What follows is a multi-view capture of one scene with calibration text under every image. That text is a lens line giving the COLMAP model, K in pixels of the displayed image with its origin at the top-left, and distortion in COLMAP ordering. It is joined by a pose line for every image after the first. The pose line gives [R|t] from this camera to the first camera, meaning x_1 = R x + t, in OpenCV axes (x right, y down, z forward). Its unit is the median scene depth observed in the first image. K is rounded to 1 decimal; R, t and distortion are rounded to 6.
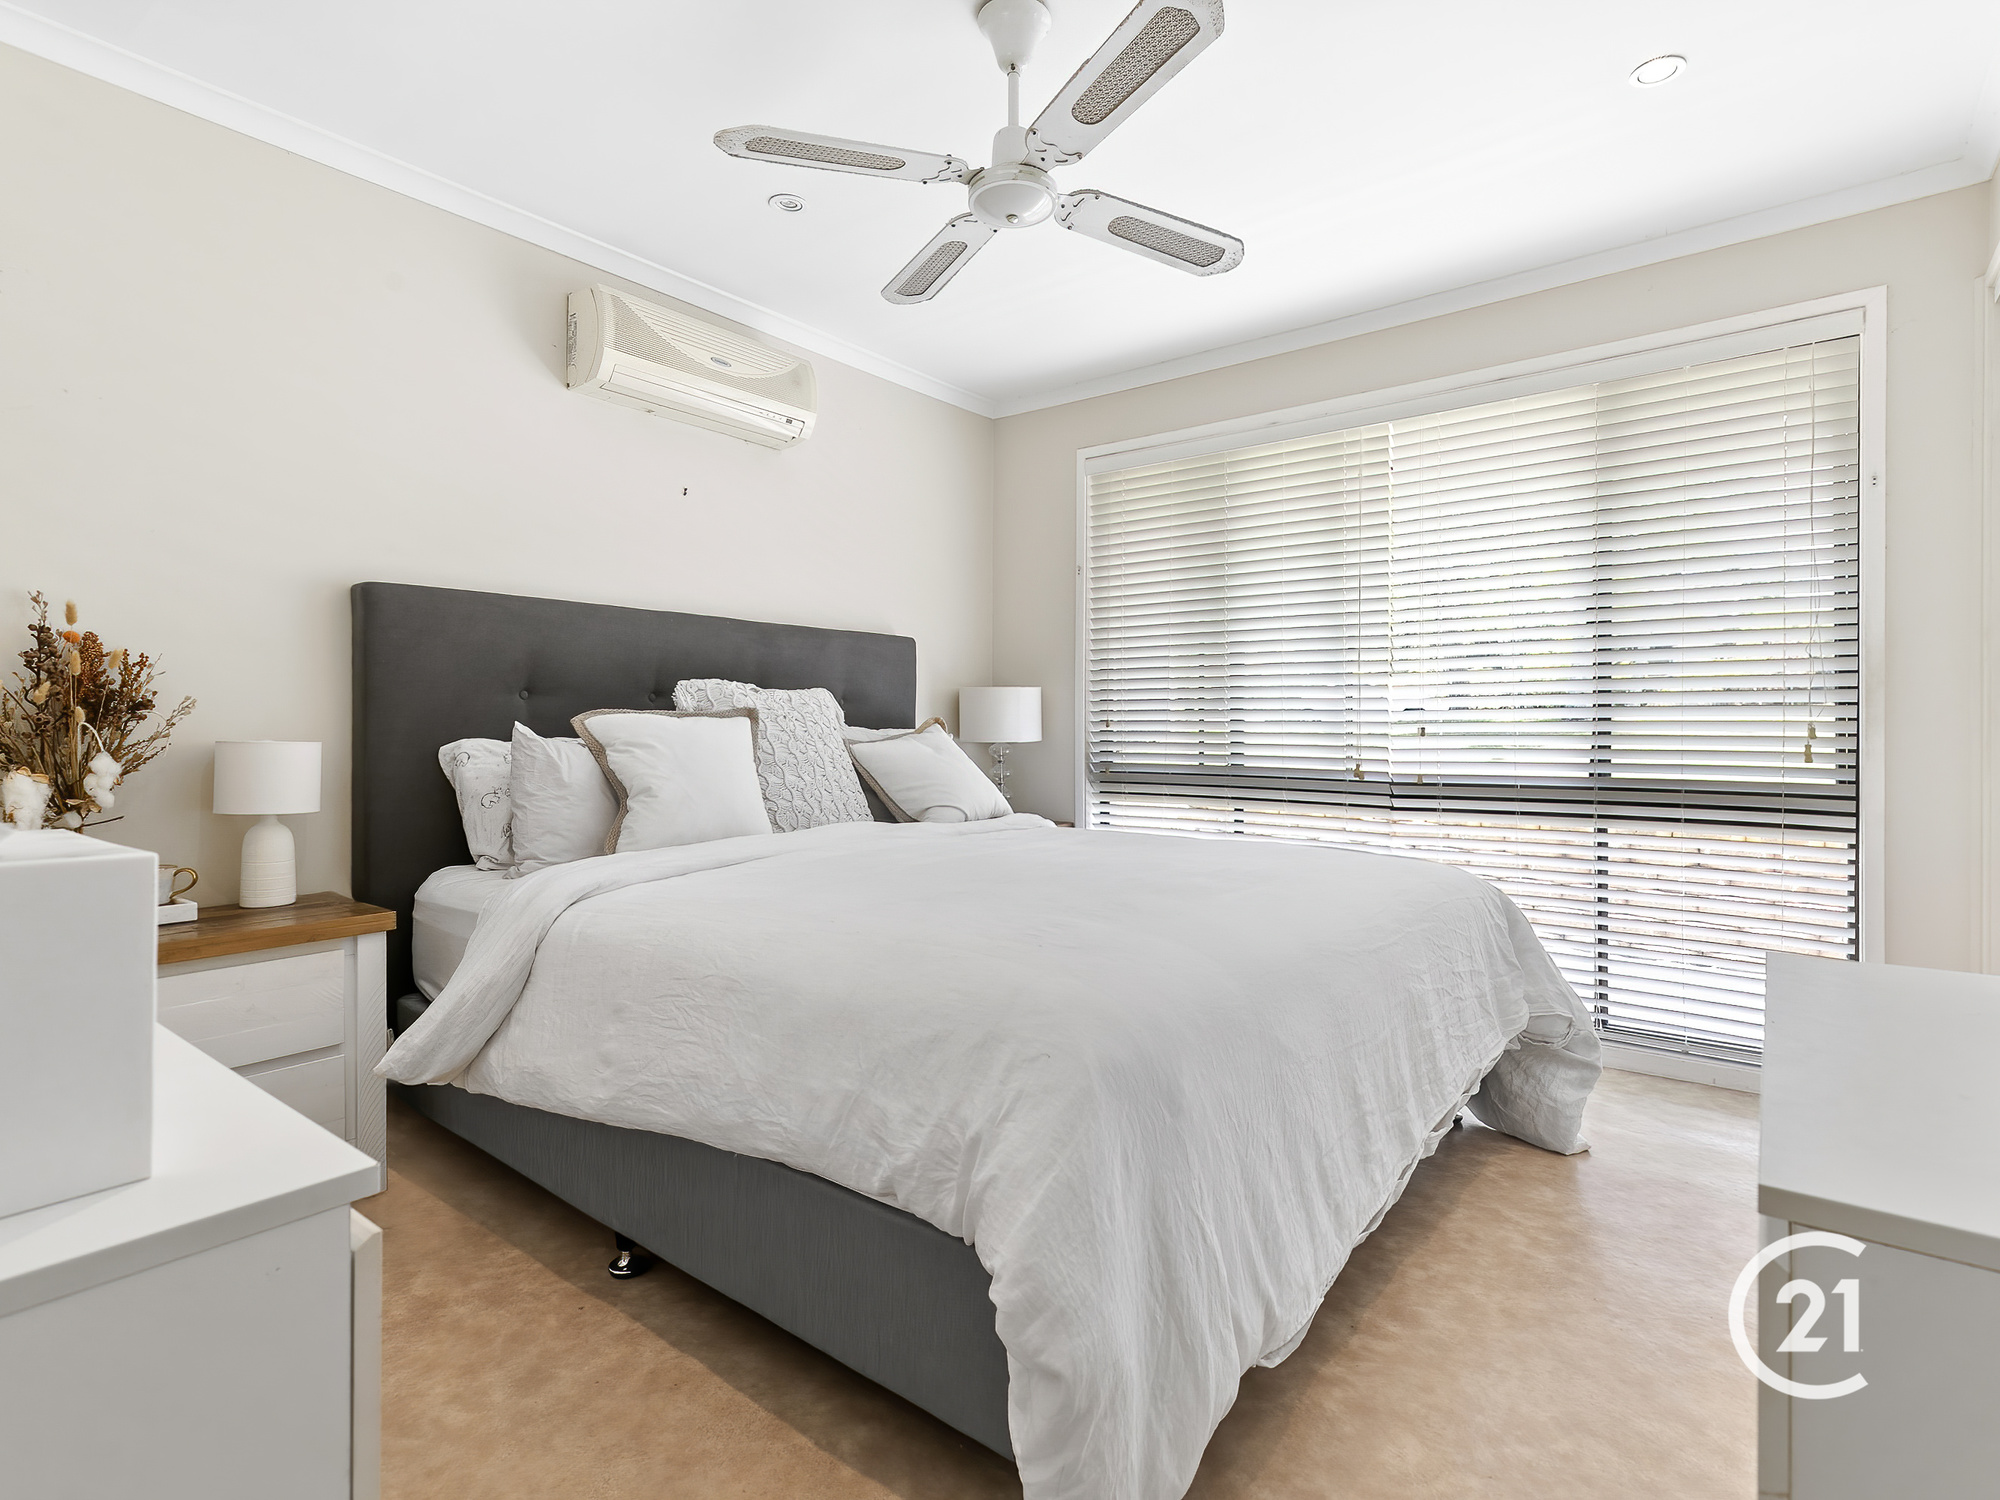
lens RADIAL K [[1008.5, 0, 969.1], [0, 1008.5, 752.7], [0, 0, 1]] dist [0.001936, 0.000699]
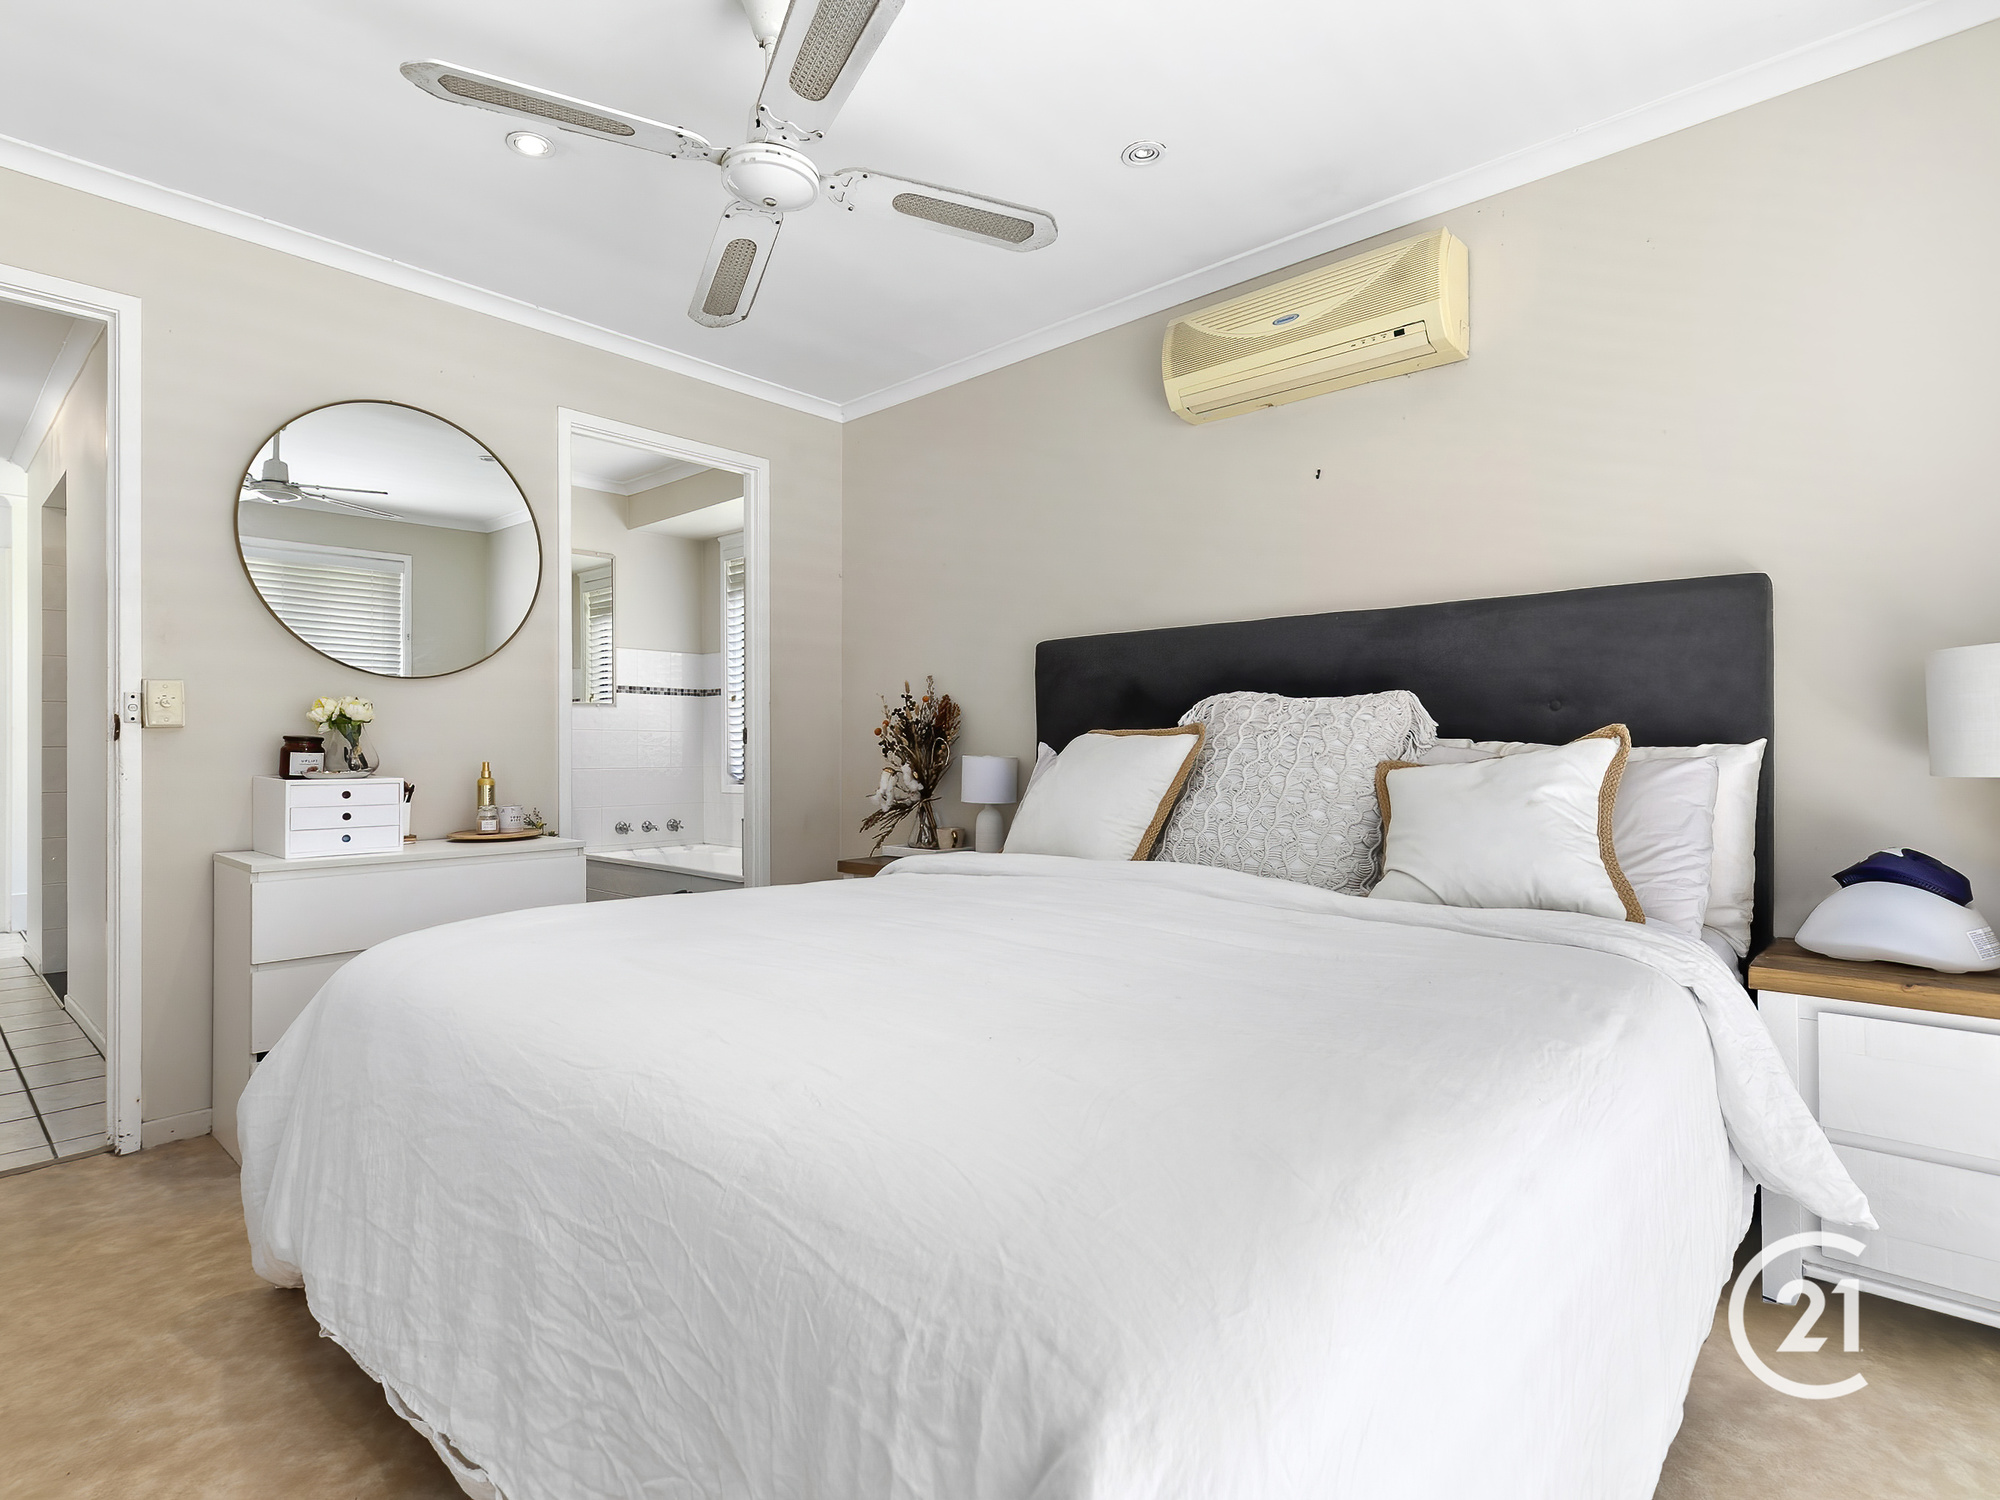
lens RADIAL K [[1008.5, 0, 969.1], [0, 1008.5, 752.7], [0, 0, 1]] dist [0.001936, 0.000699]
pose [[-0.063411, -0.006713, -0.997965, 0.669803], [-0.032109, 0.999473, -0.004683, -0.008000], [0.997471, 0.031746, -0.063593, 0.858699]]
